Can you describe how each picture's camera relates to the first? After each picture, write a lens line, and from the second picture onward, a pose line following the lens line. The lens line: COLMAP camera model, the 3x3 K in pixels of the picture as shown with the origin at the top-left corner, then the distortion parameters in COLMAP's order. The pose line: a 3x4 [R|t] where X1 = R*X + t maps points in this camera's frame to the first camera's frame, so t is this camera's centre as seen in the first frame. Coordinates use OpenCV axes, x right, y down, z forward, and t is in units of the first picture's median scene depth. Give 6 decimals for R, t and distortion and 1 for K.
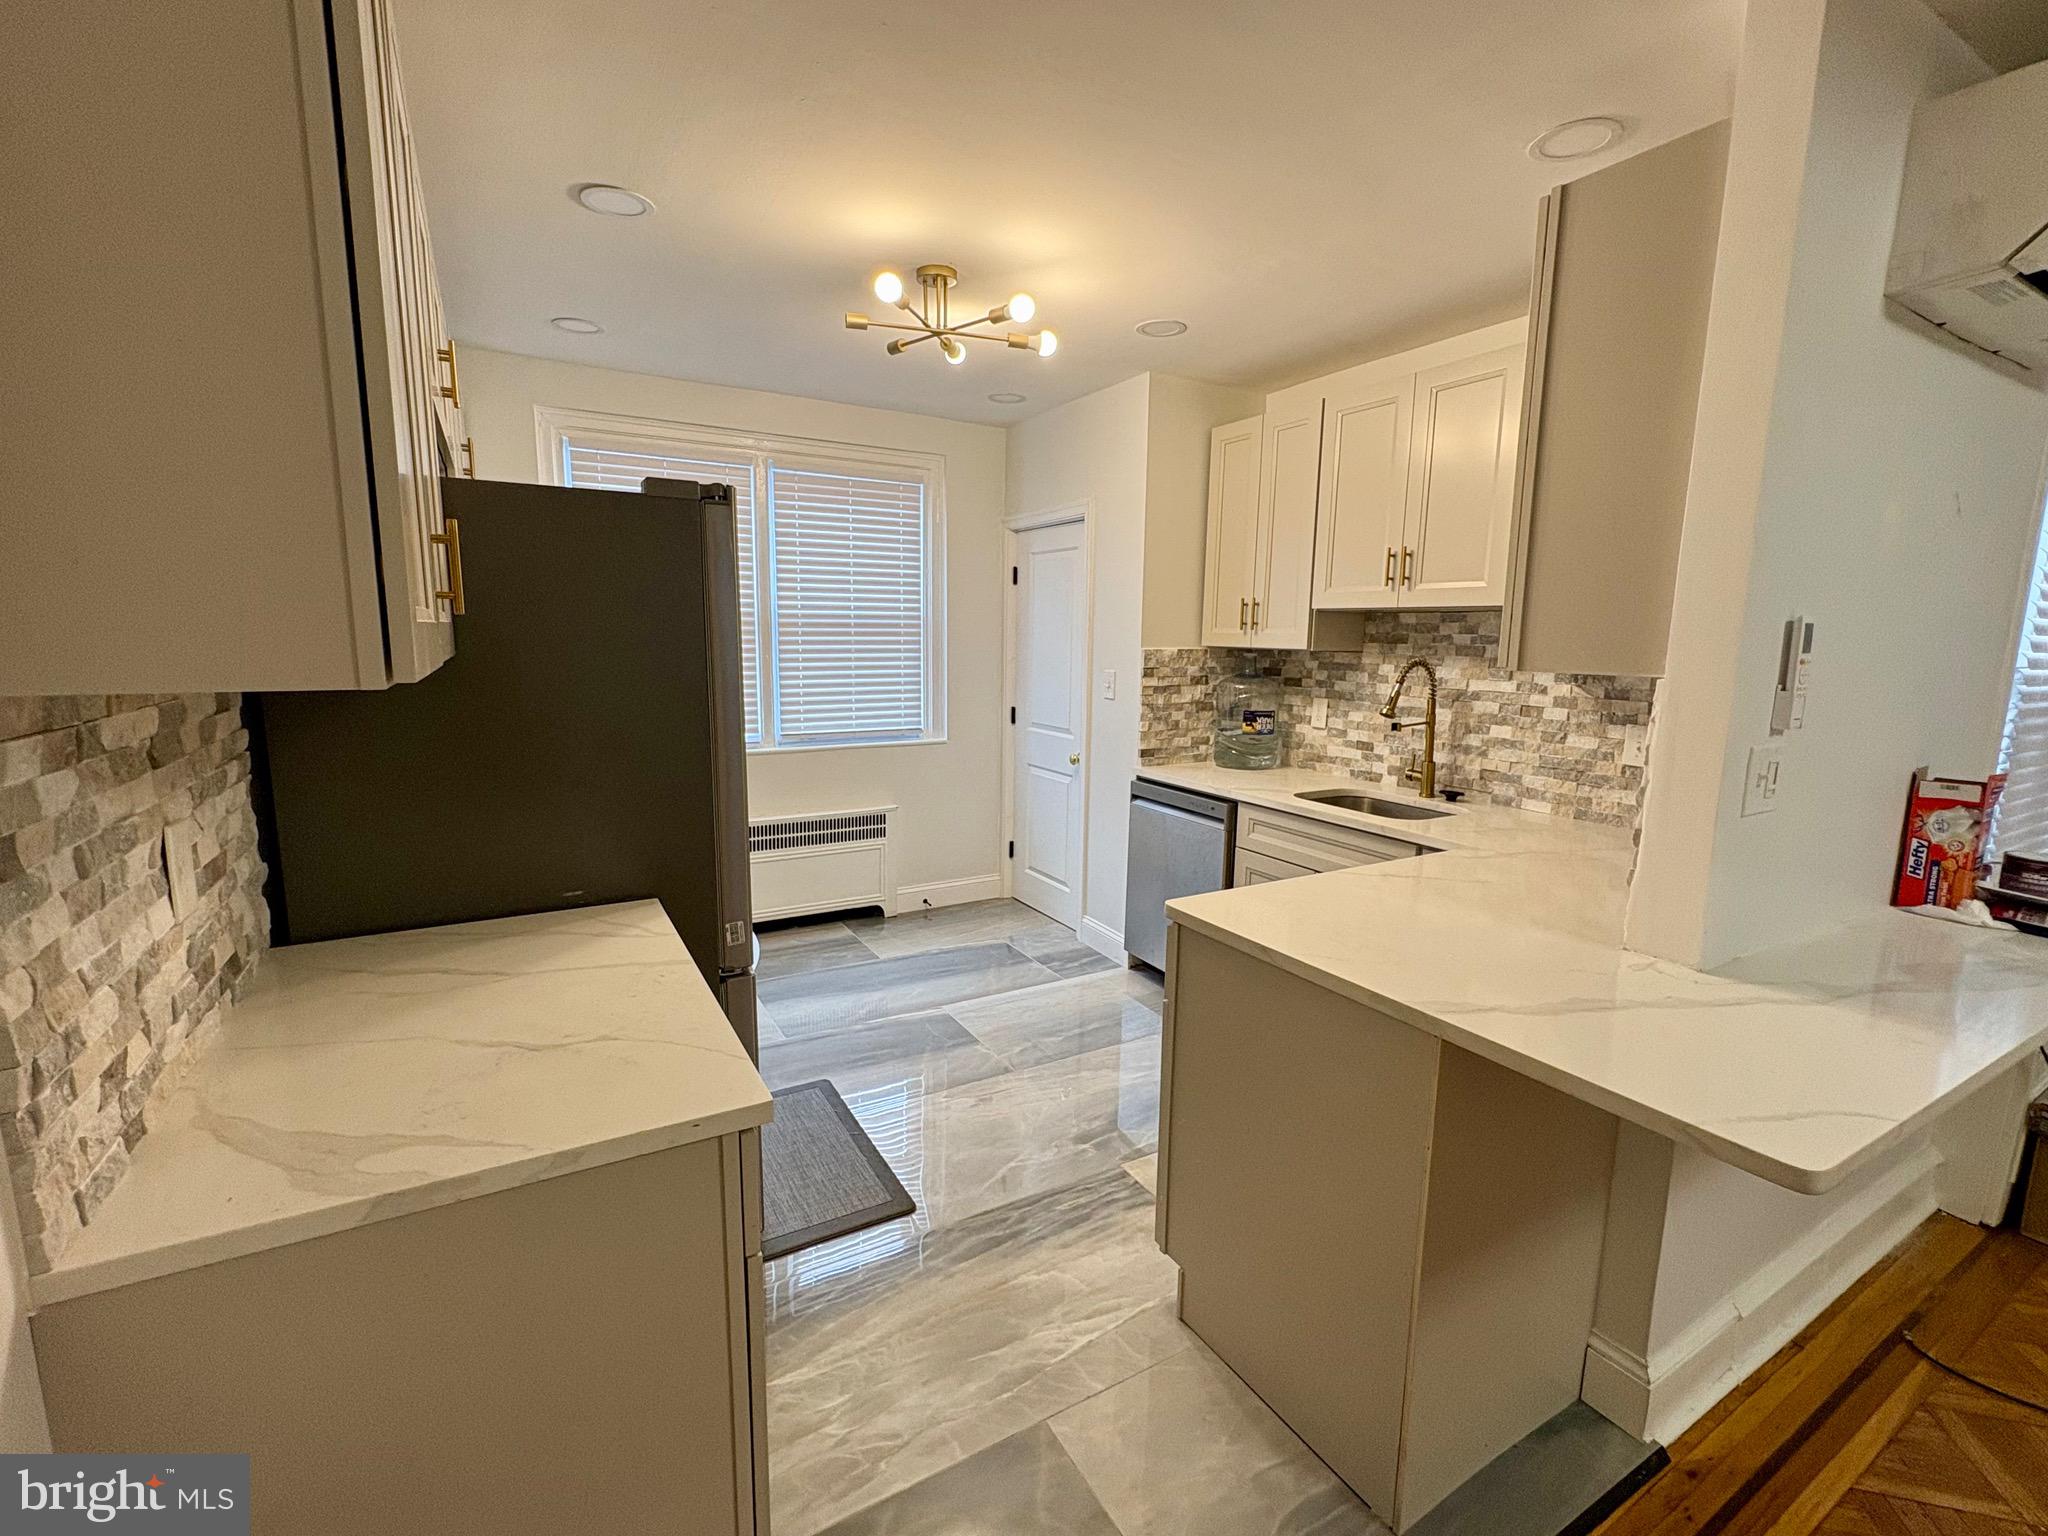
lens RADIAL K [[891.8, 0, 1028.3], [0, 891.8, 765.0], [0, 0, 1]] dist [-0.002434, -0.001098]
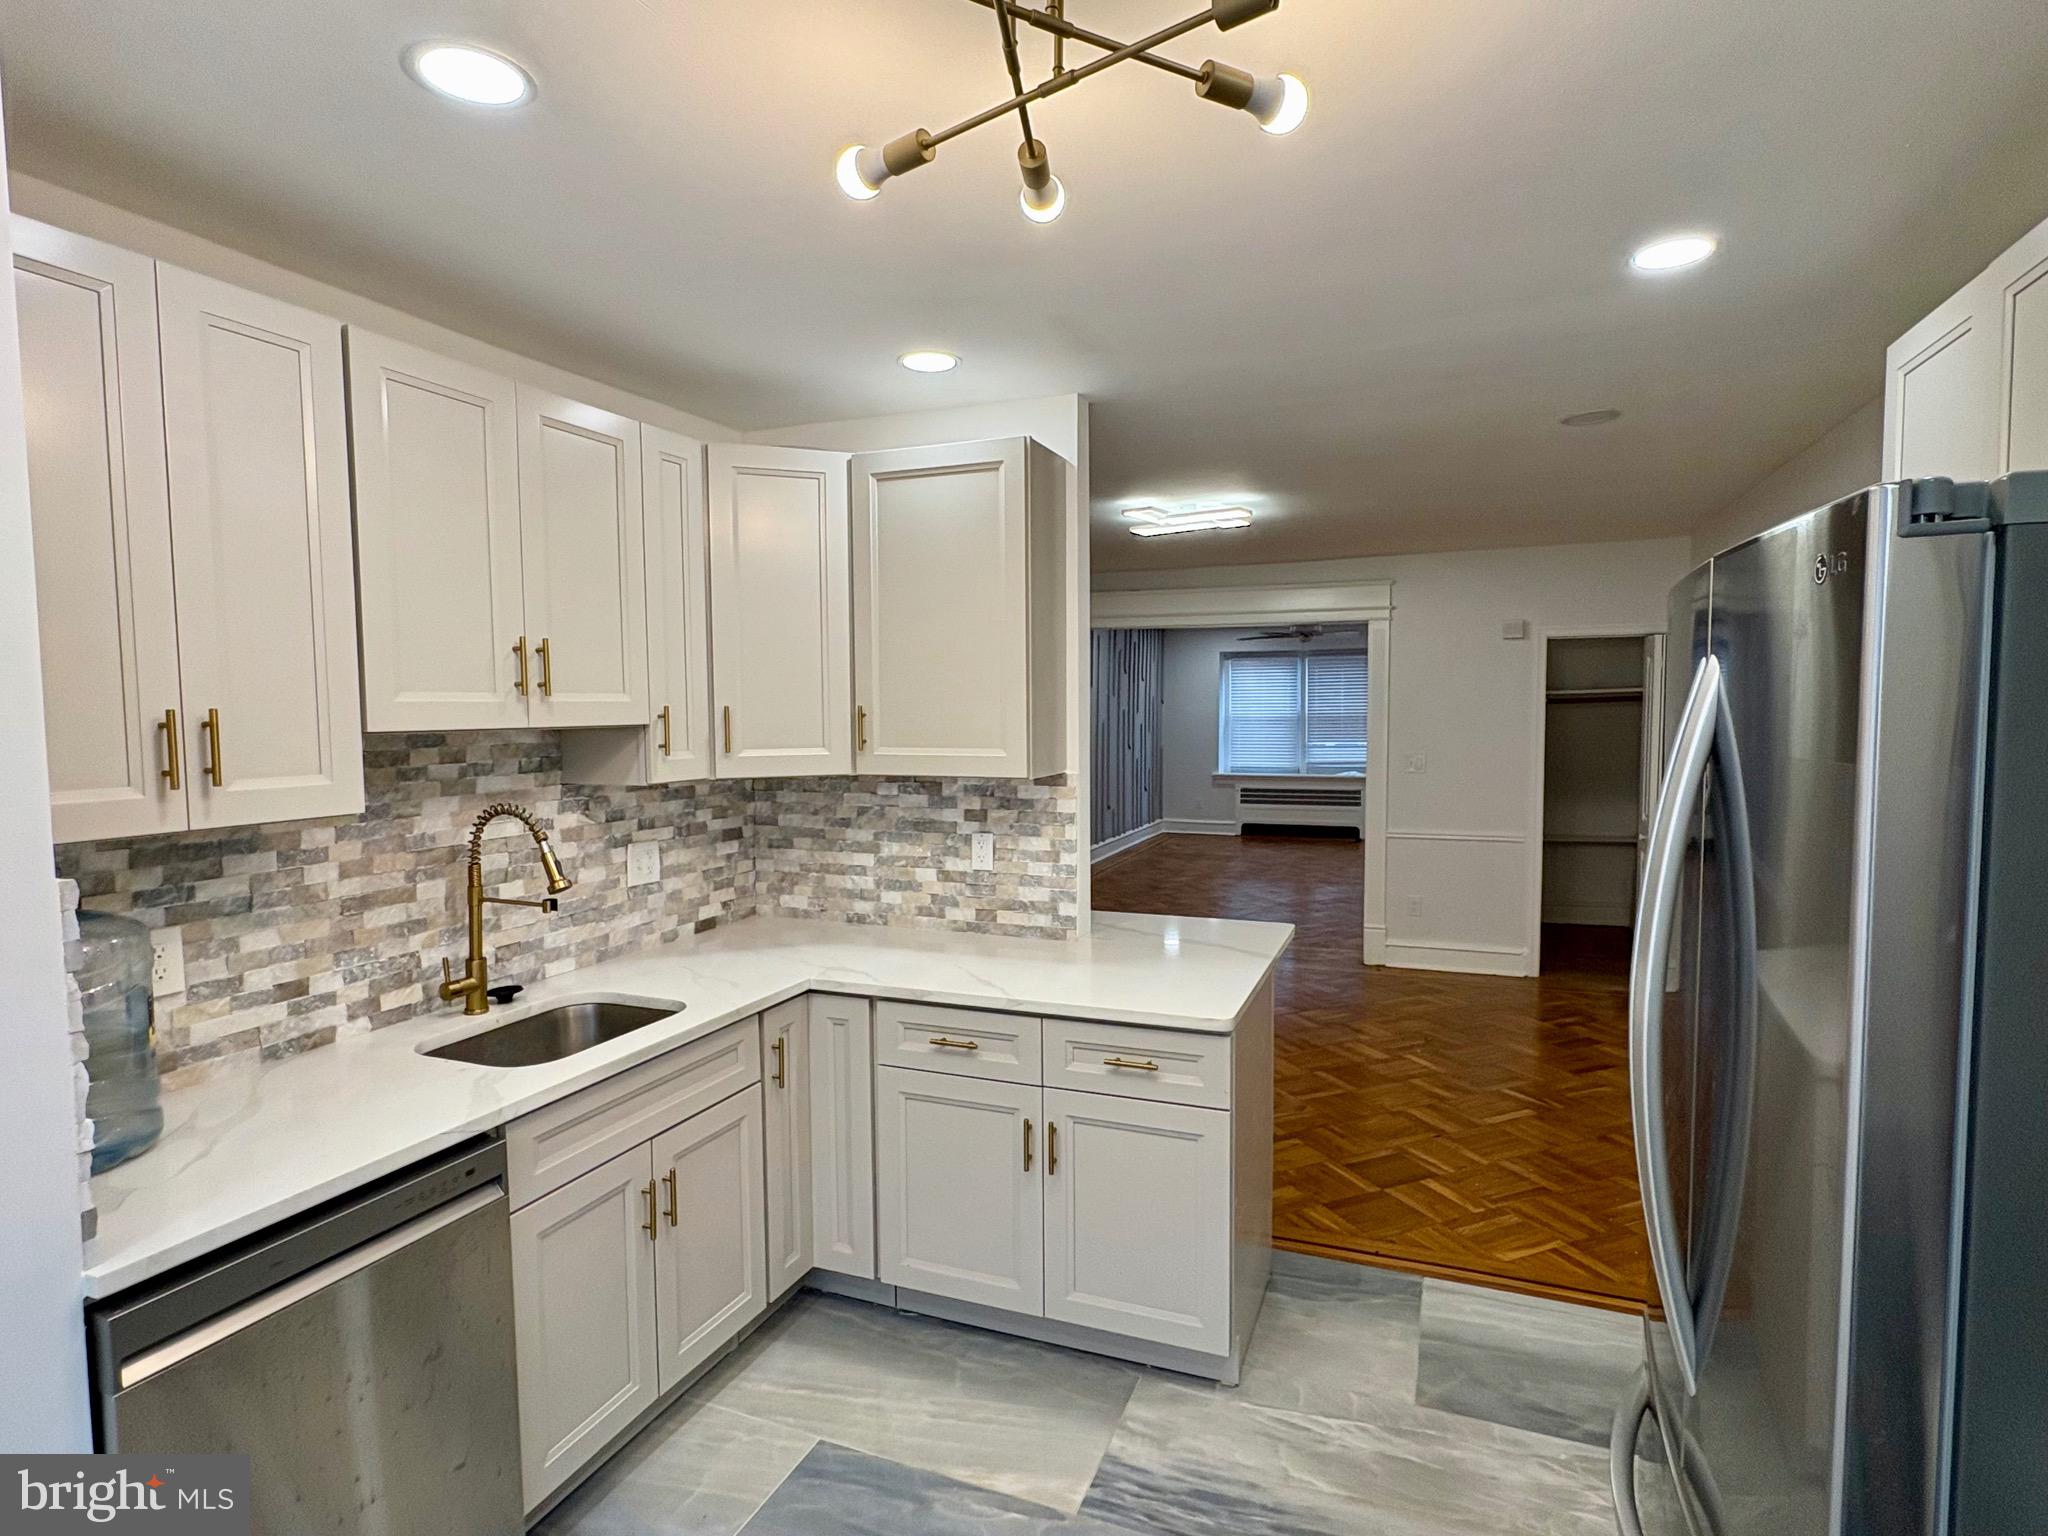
lens RADIAL K [[1075.8, 0, 1009.4], [0, 1075.8, 777.9], [0, 0, 1]] dist [-0.000158, 0.002336]
pose [[-0.601595, -0.062682, 0.796338, -0.398772], [0.121609, 0.978109, 0.168859, -0.215602], [-0.789490, 0.198426, -0.580803, 1.106685]]
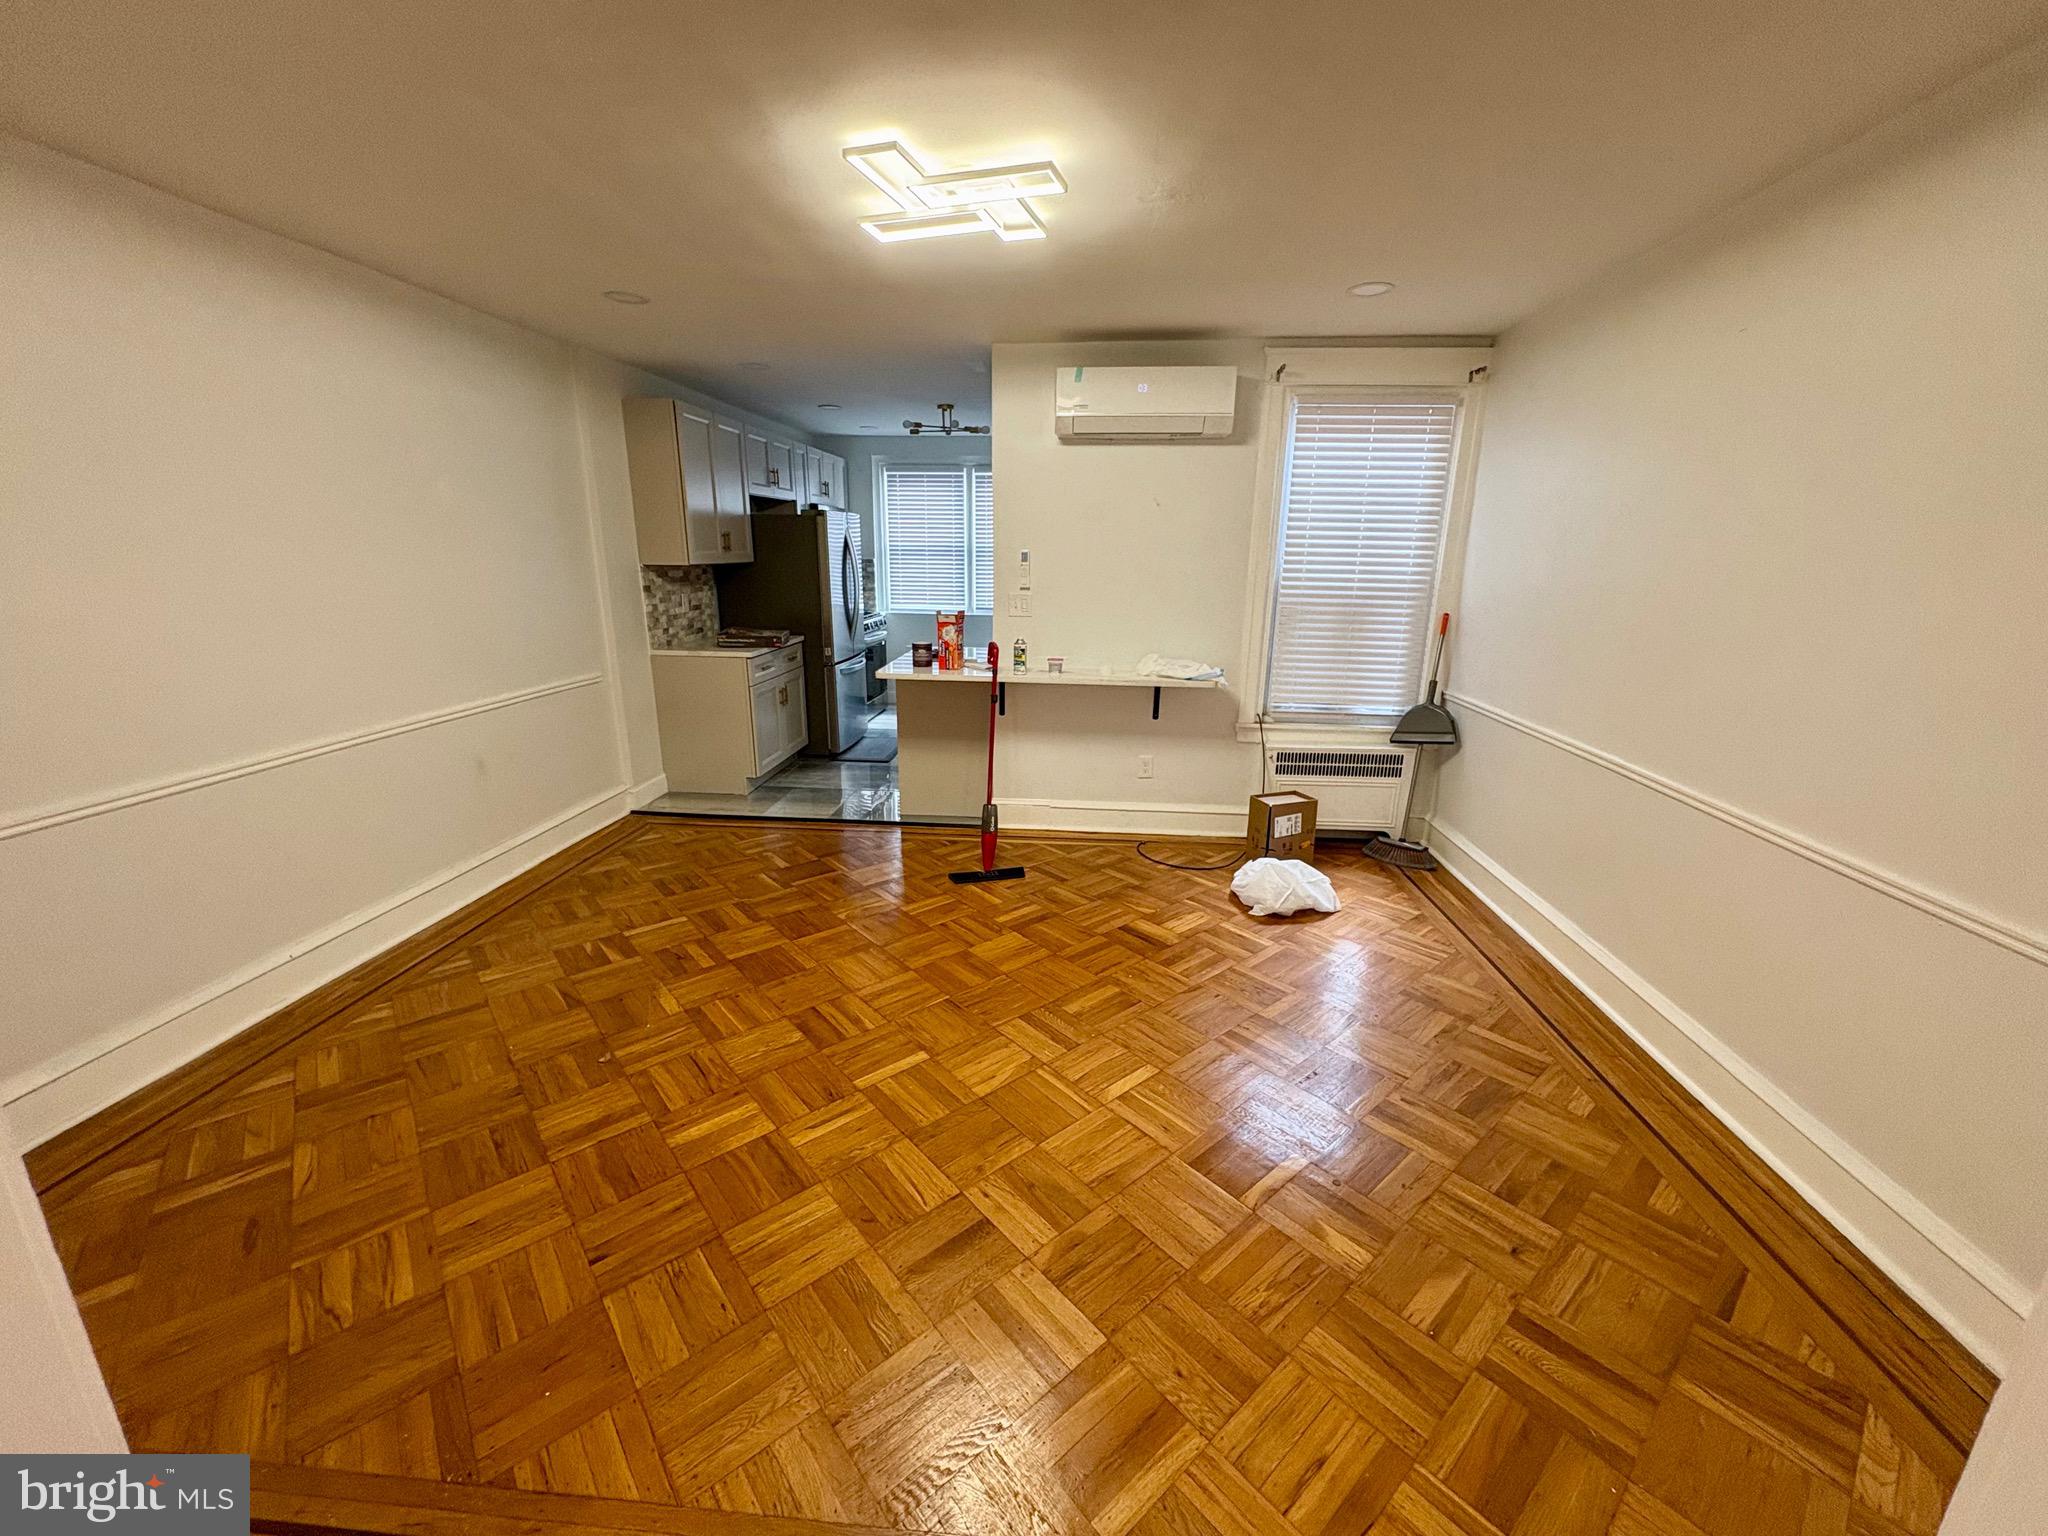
lens RADIAL K [[835.1, 0, 1027.3], [0, 835.1, 767.8], [0, 0, 1]] dist [-0.000785, 0.000367]
pose [[0.818665, 0.143039, -0.556172, 1.227068], [-0.085813, 0.988080, 0.127805, 0.096095], [0.567824, -0.056903, 0.821181, -0.666475]]
